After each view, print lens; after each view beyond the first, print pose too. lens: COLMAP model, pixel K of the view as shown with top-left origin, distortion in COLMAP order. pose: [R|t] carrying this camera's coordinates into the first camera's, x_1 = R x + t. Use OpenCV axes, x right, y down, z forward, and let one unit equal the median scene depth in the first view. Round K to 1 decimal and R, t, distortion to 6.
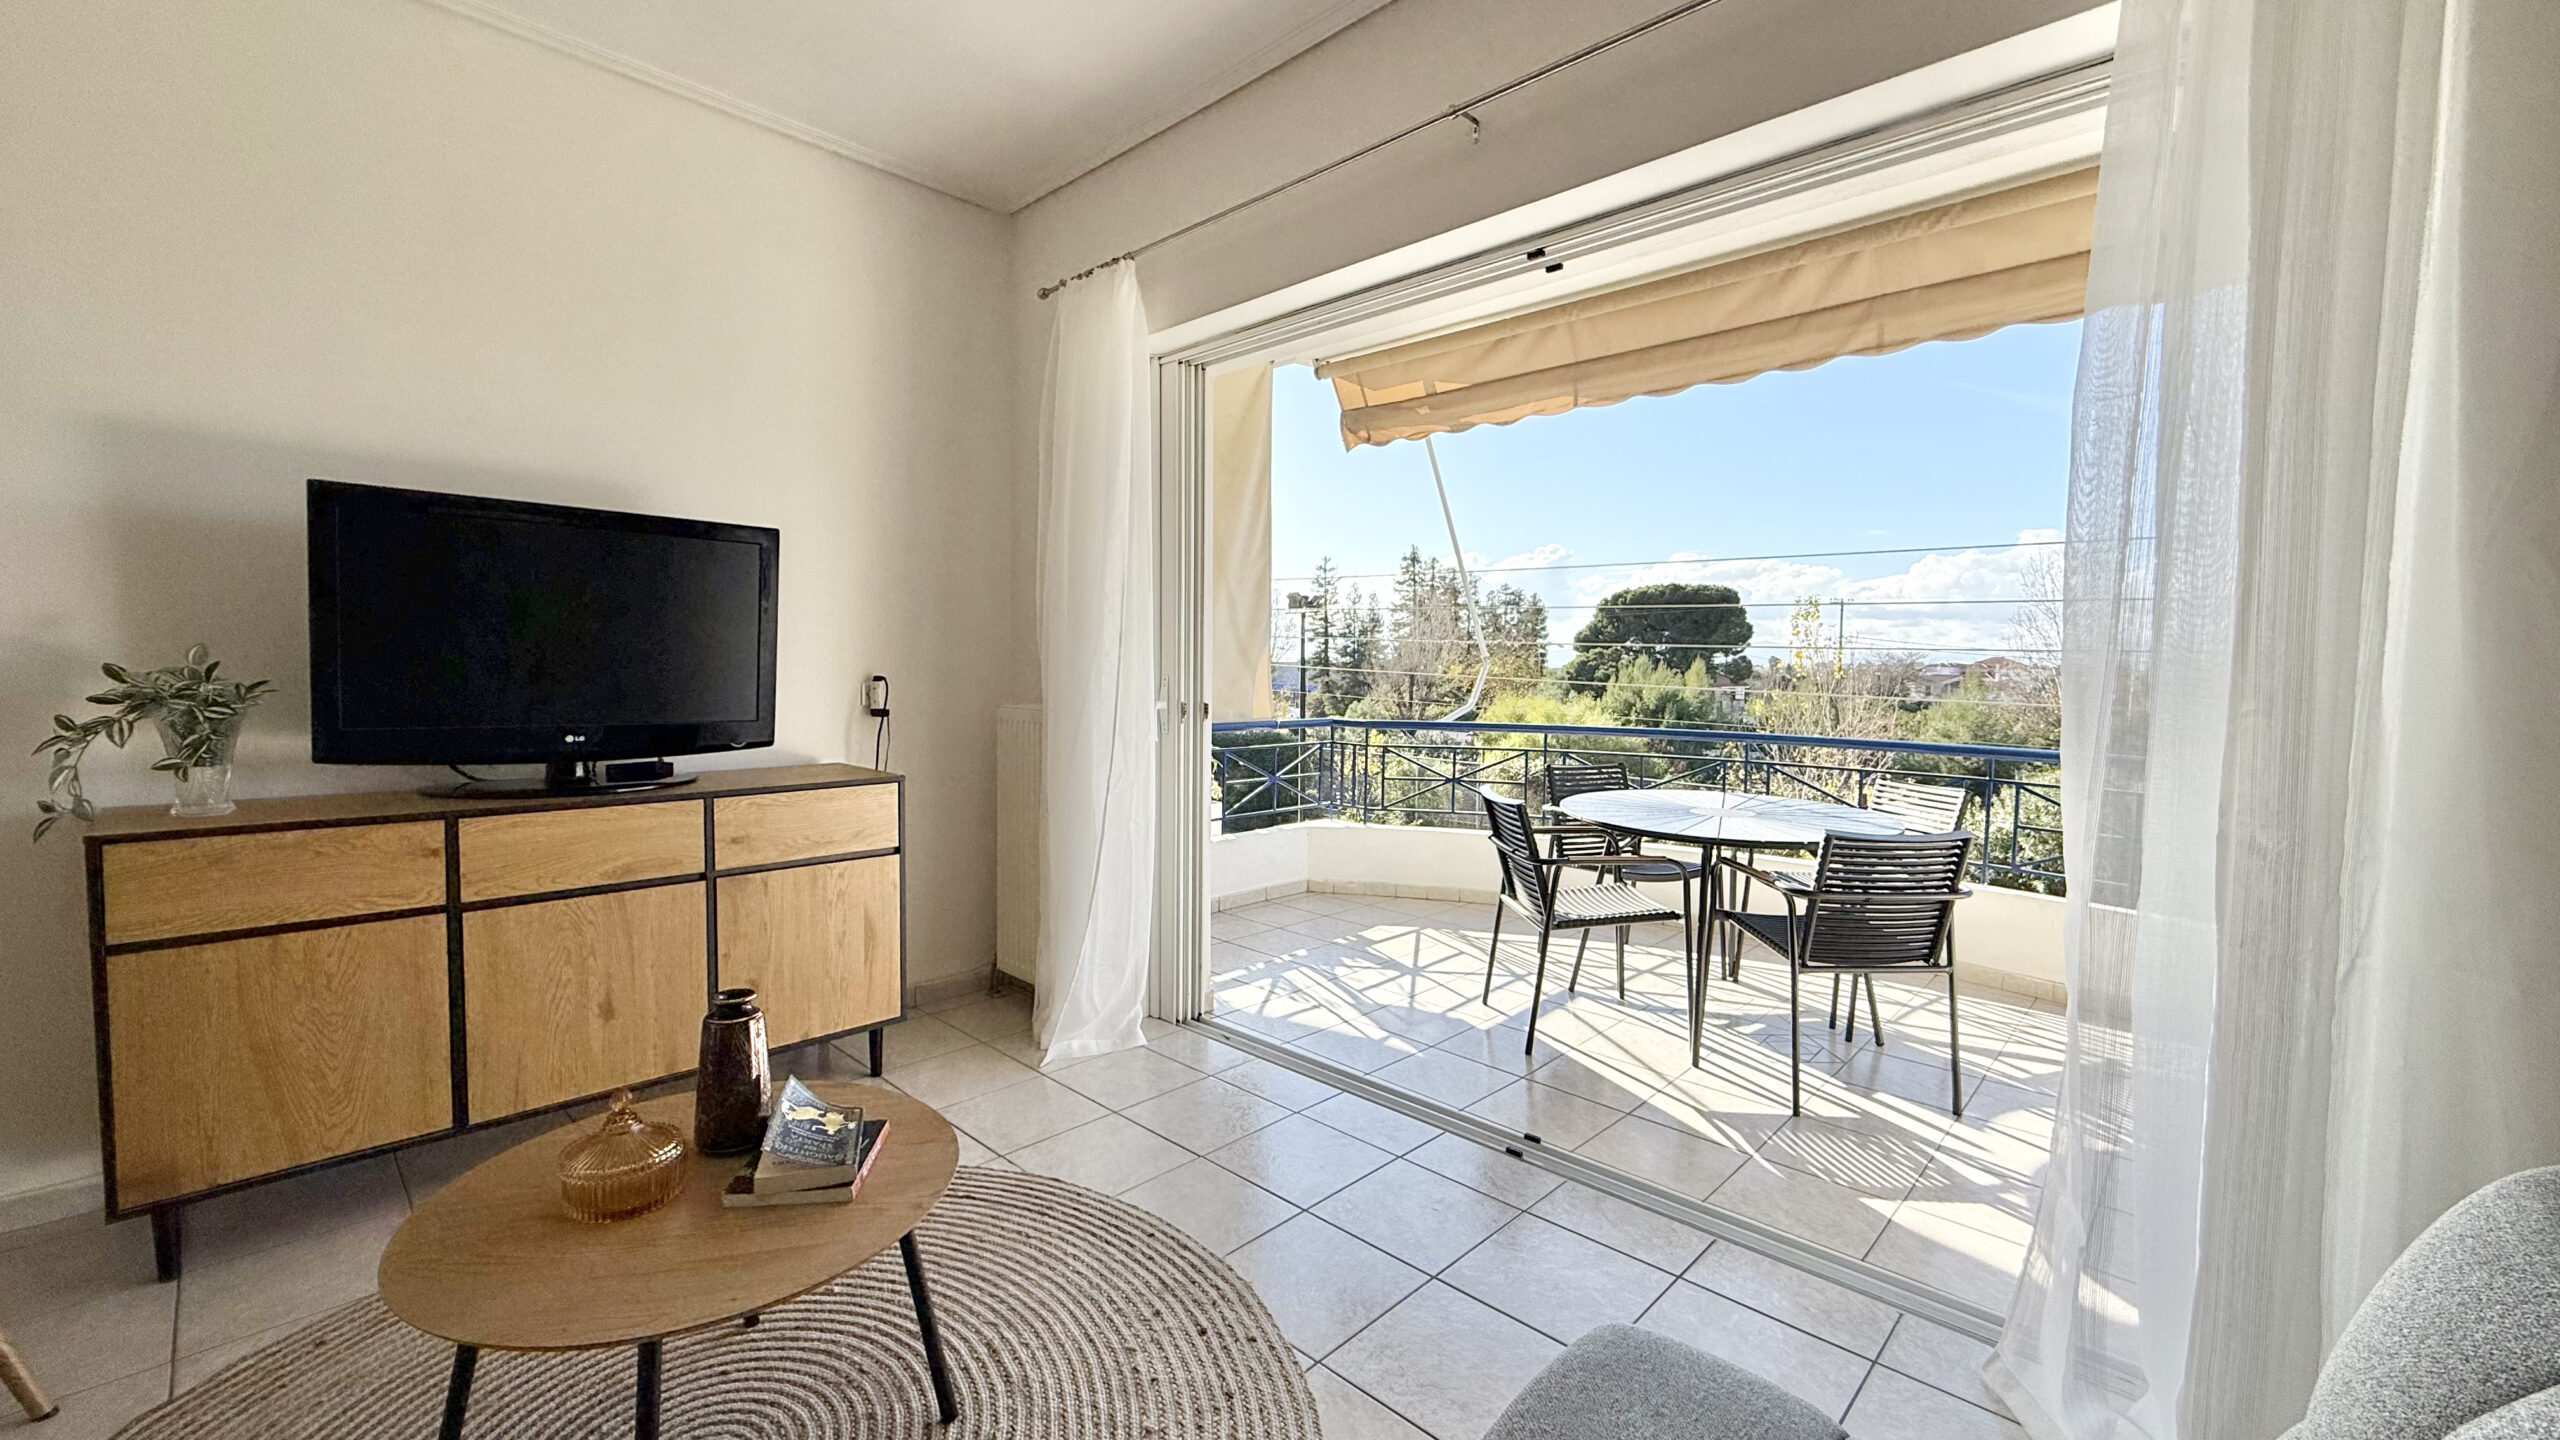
lens RADIAL K [[1020.0, 0, 1271.4], [0, 1020.0, 720.7], [0, 0, 1]] dist [-0.000063, -0.000030]
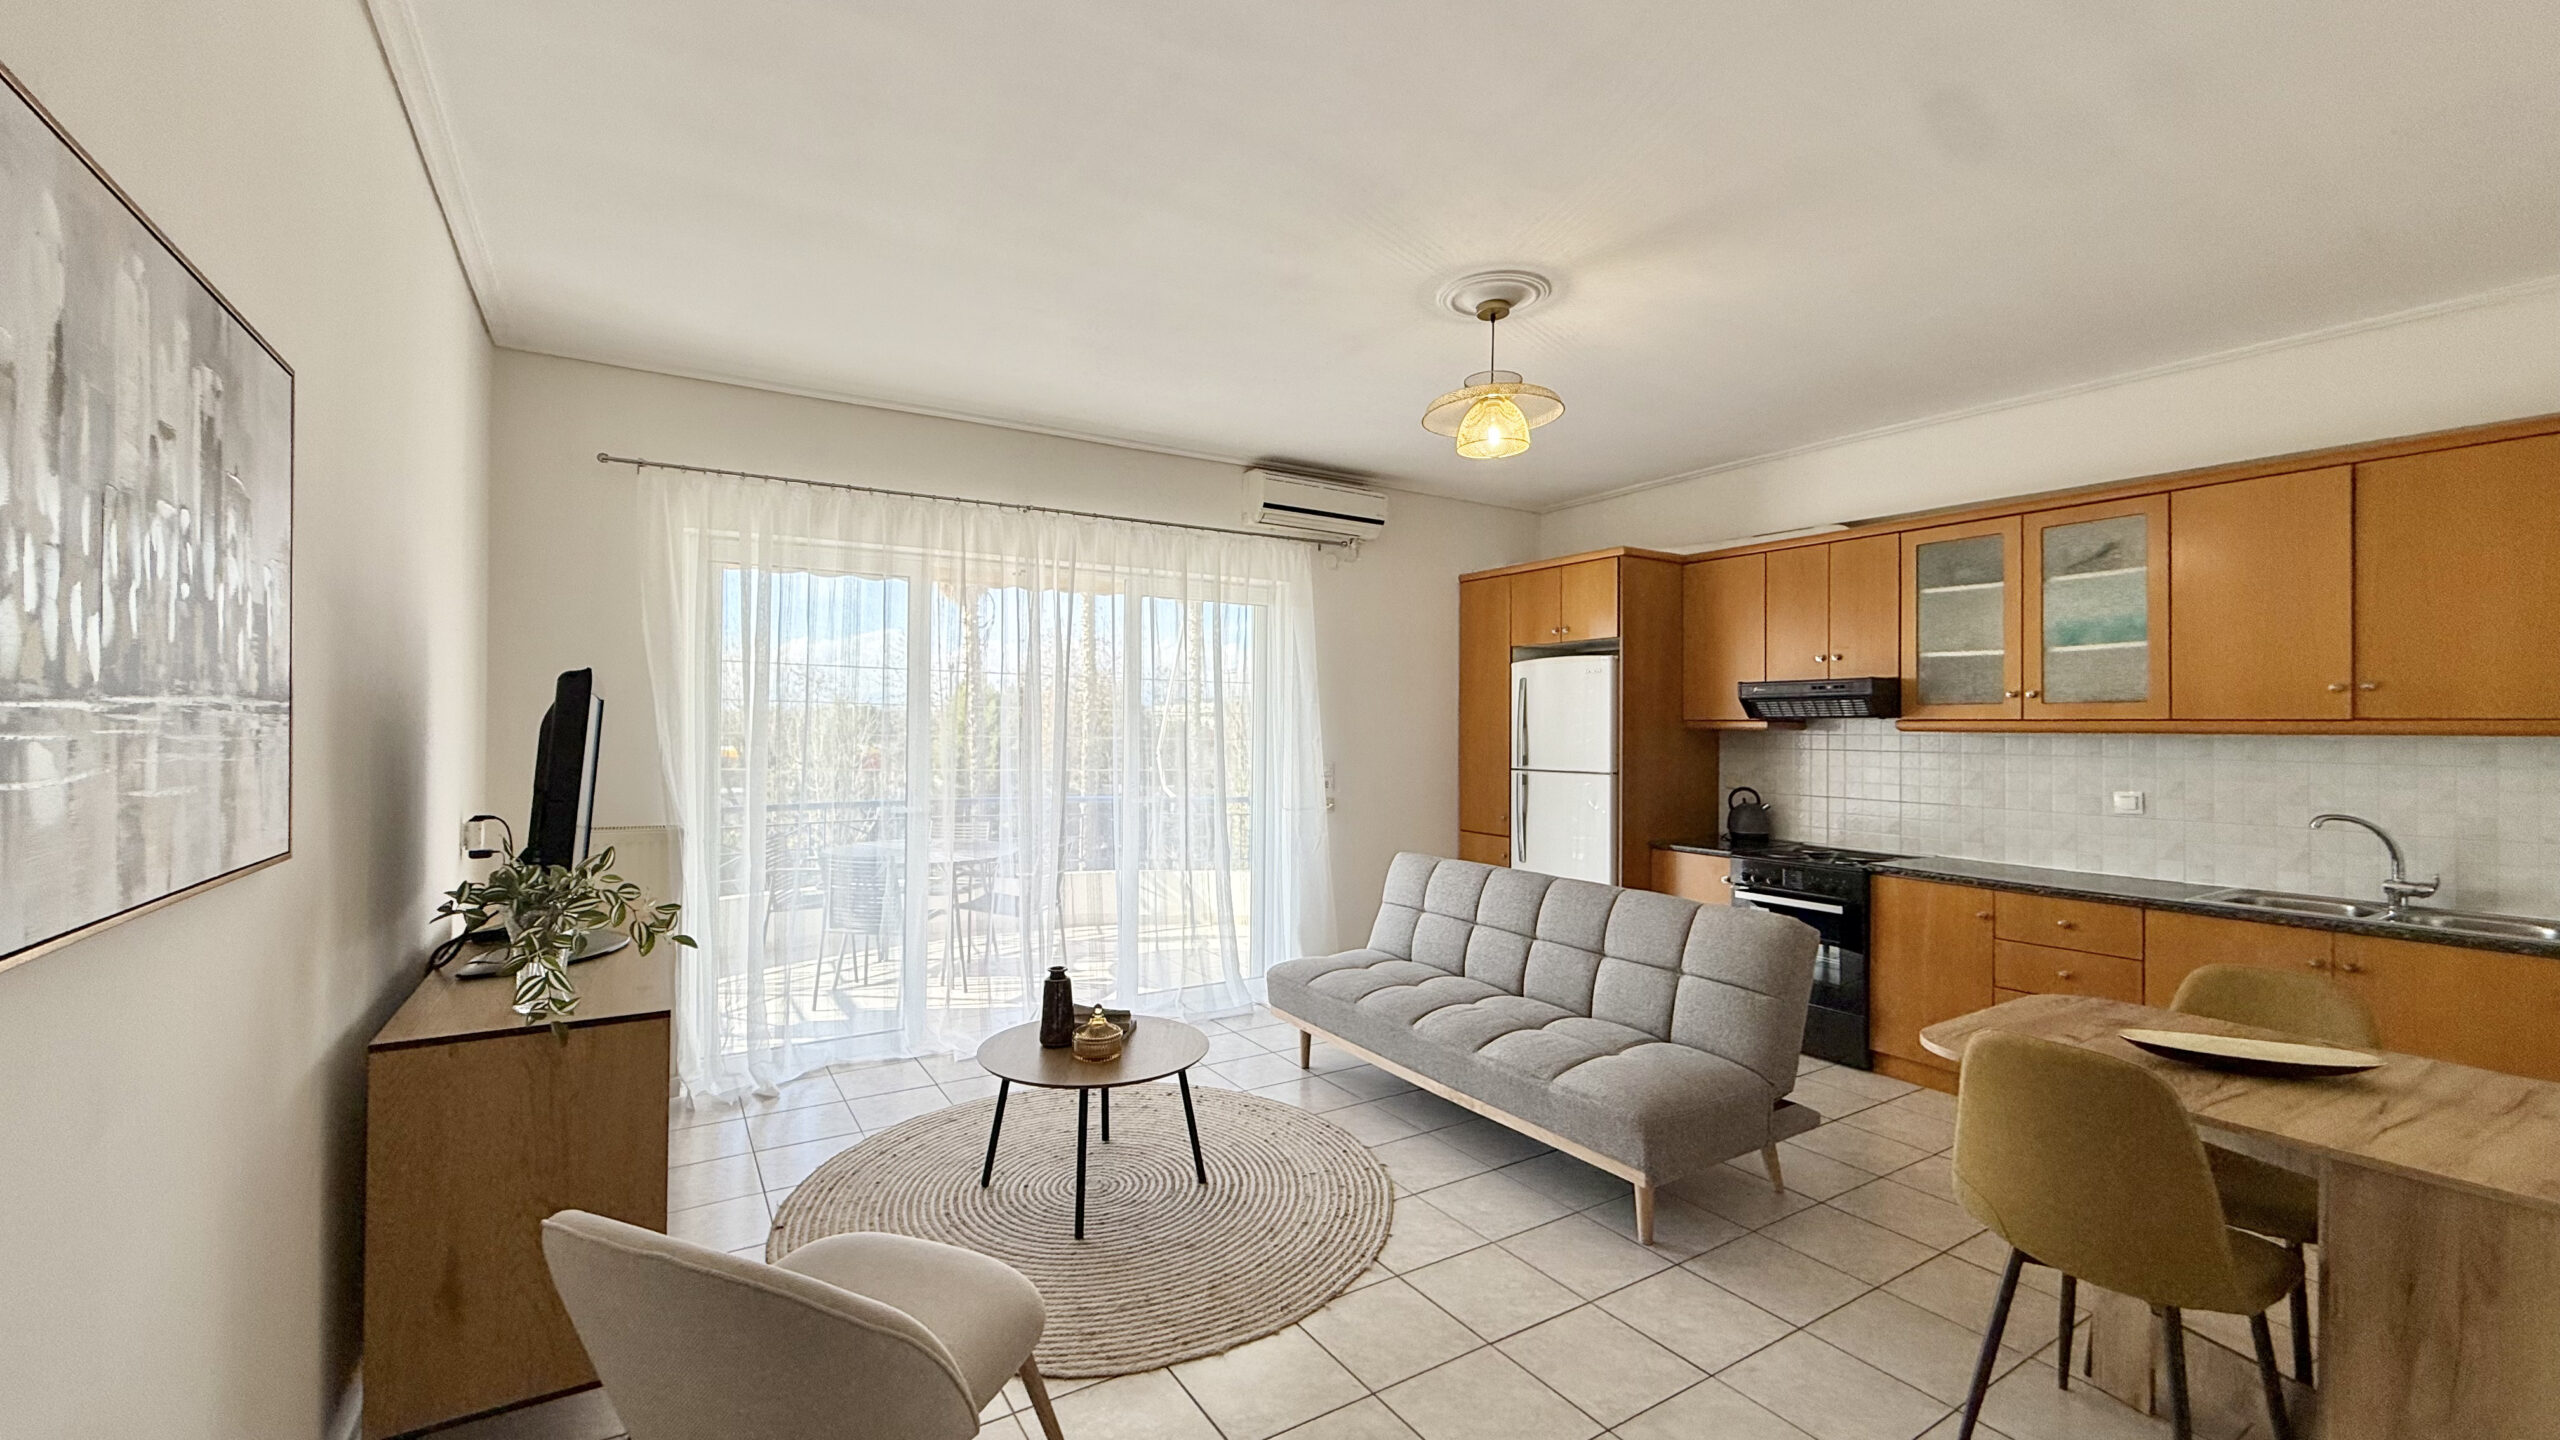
lens RADIAL K [[1016.0, 0, 1270.6], [0, 1016.0, 720.1], [0, 0, 1]] dist [0.000170, 0.000305]
pose [[0.241357, -0.005517, 0.970421, -0.137878], [0.052084, 0.998616, -0.007277, -0.010778], [-0.969038, 0.052300, 0.241310, 0.005472]]
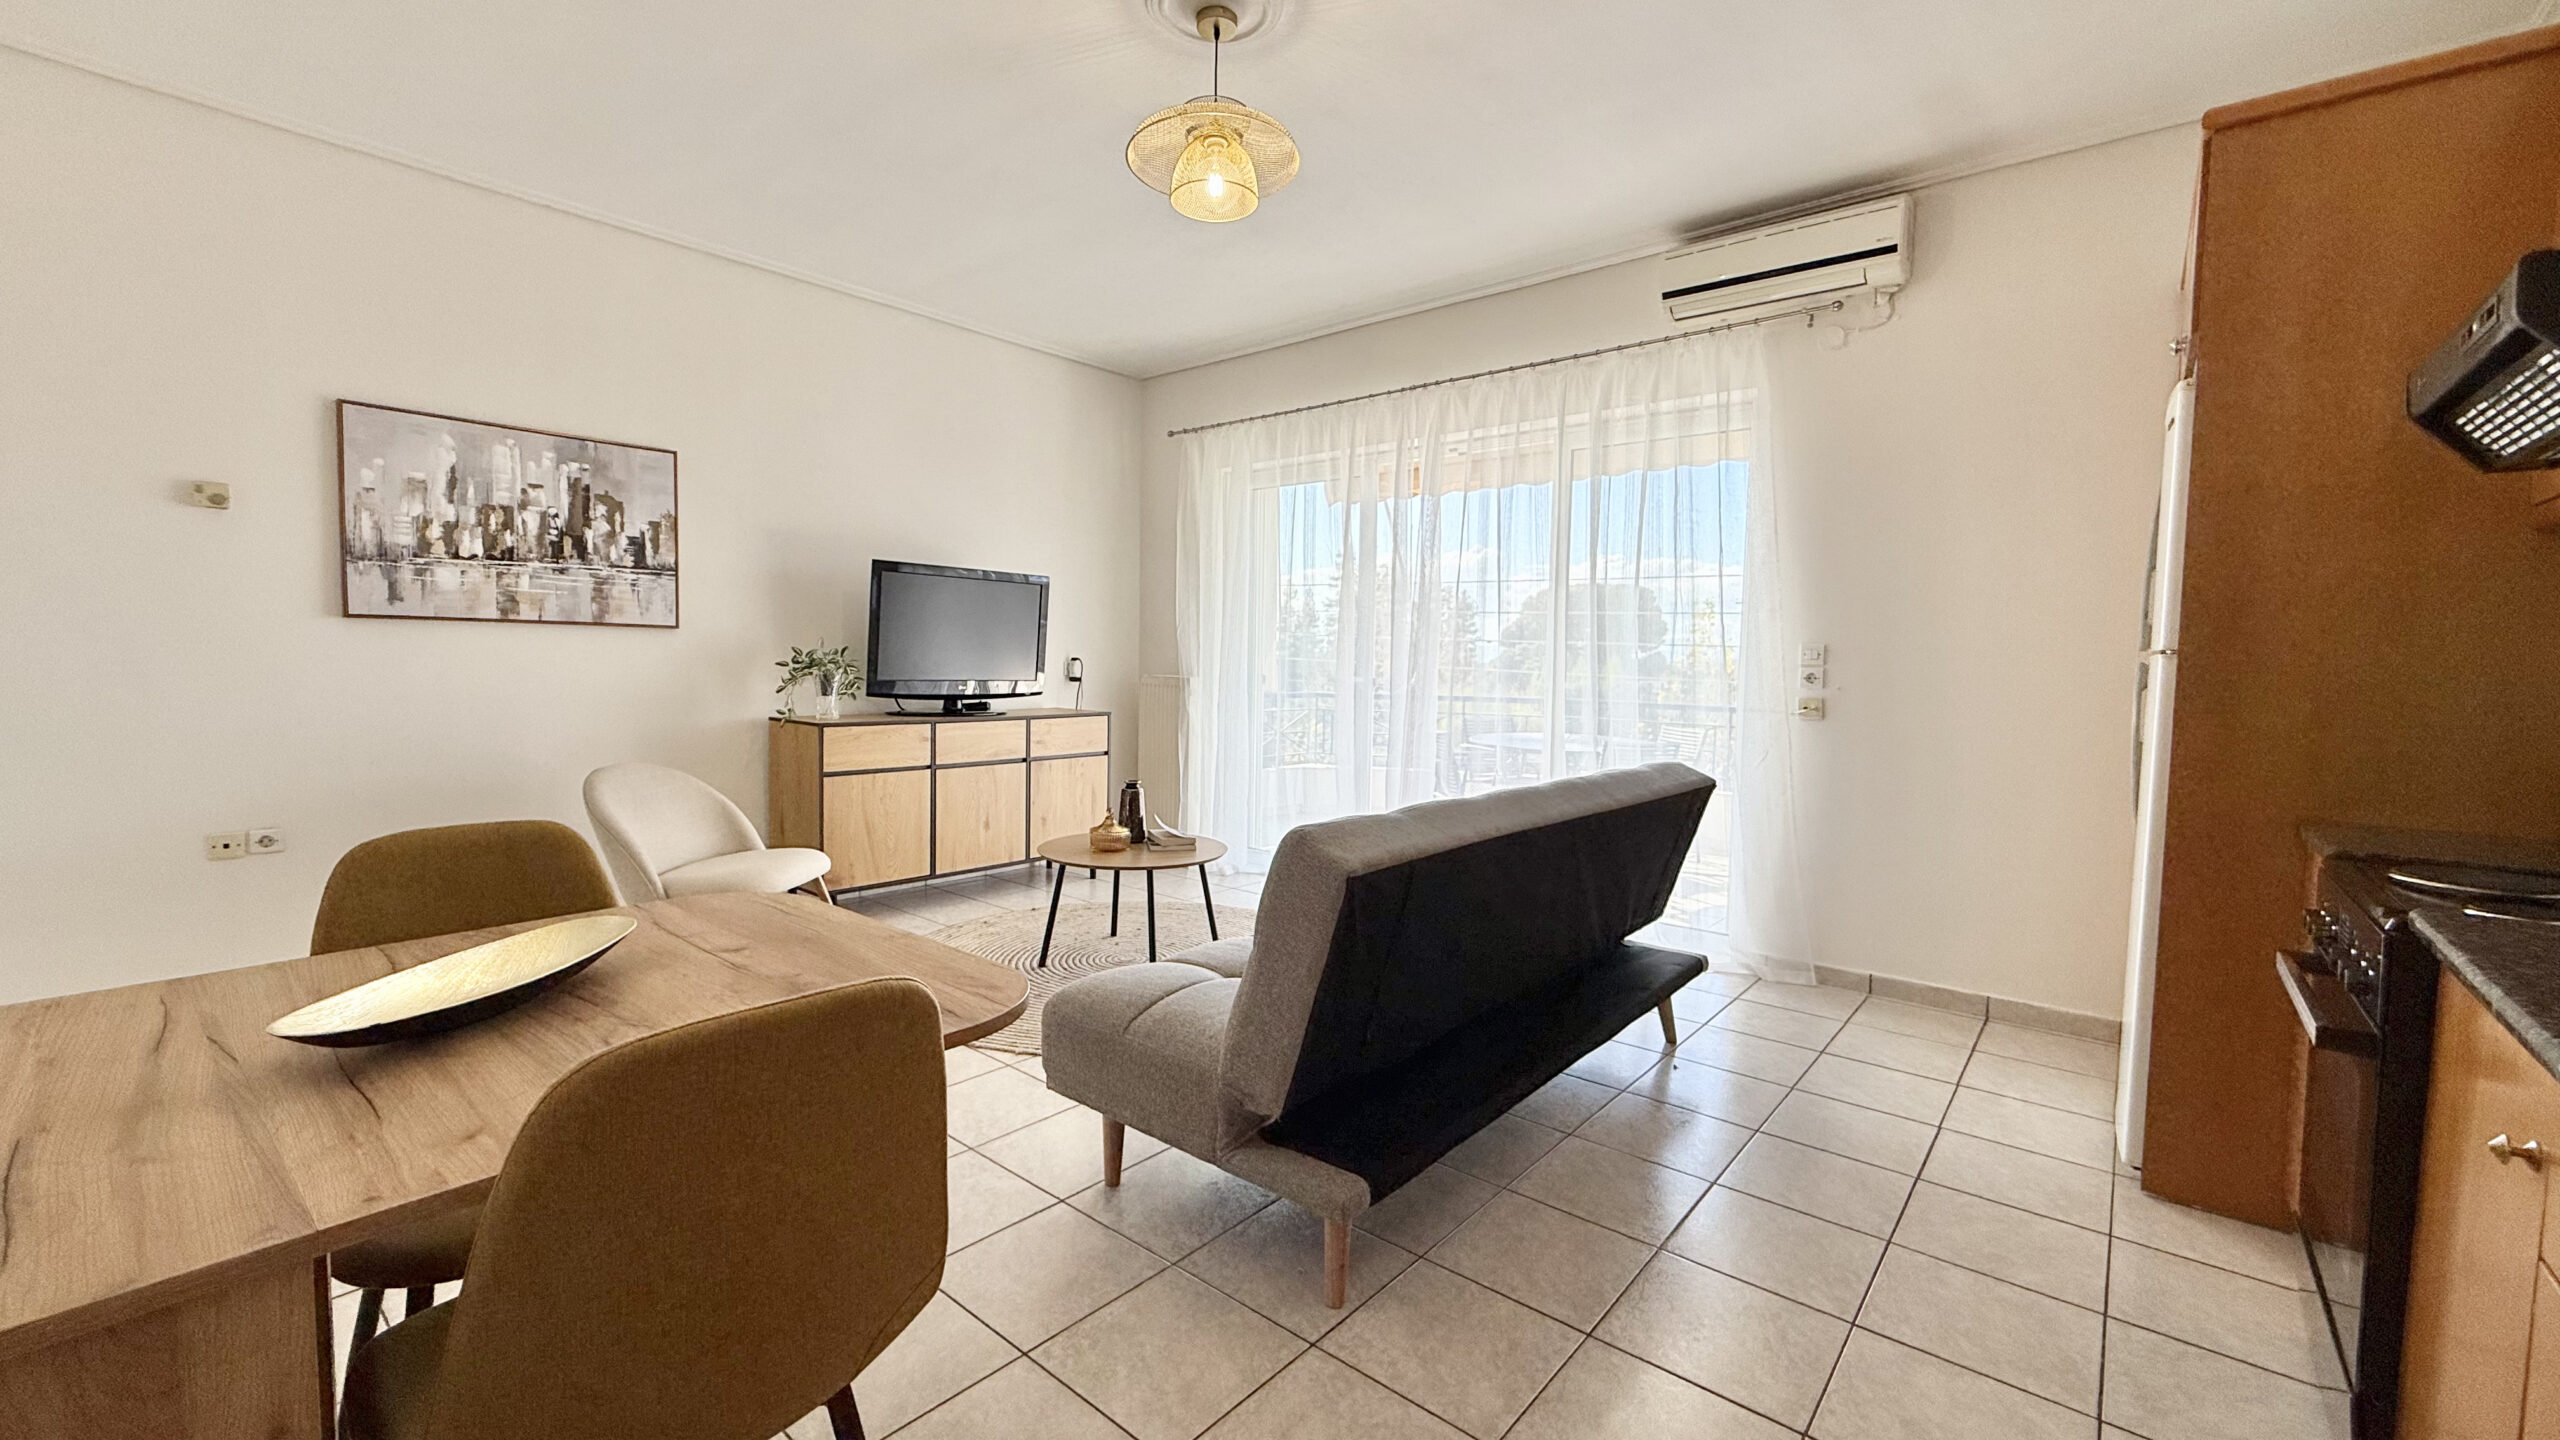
lens RADIAL K [[1016.0, 0, 1270.6], [0, 1016.0, 720.1], [0, 0, 1]] dist [0.000170, 0.000305]
pose [[0.997918, 0.001125, 0.064493, -0.020447], [-0.001493, 0.999983, 0.005658, 0.006145], [-0.064485, -0.005743, 0.997902, -0.087267]]
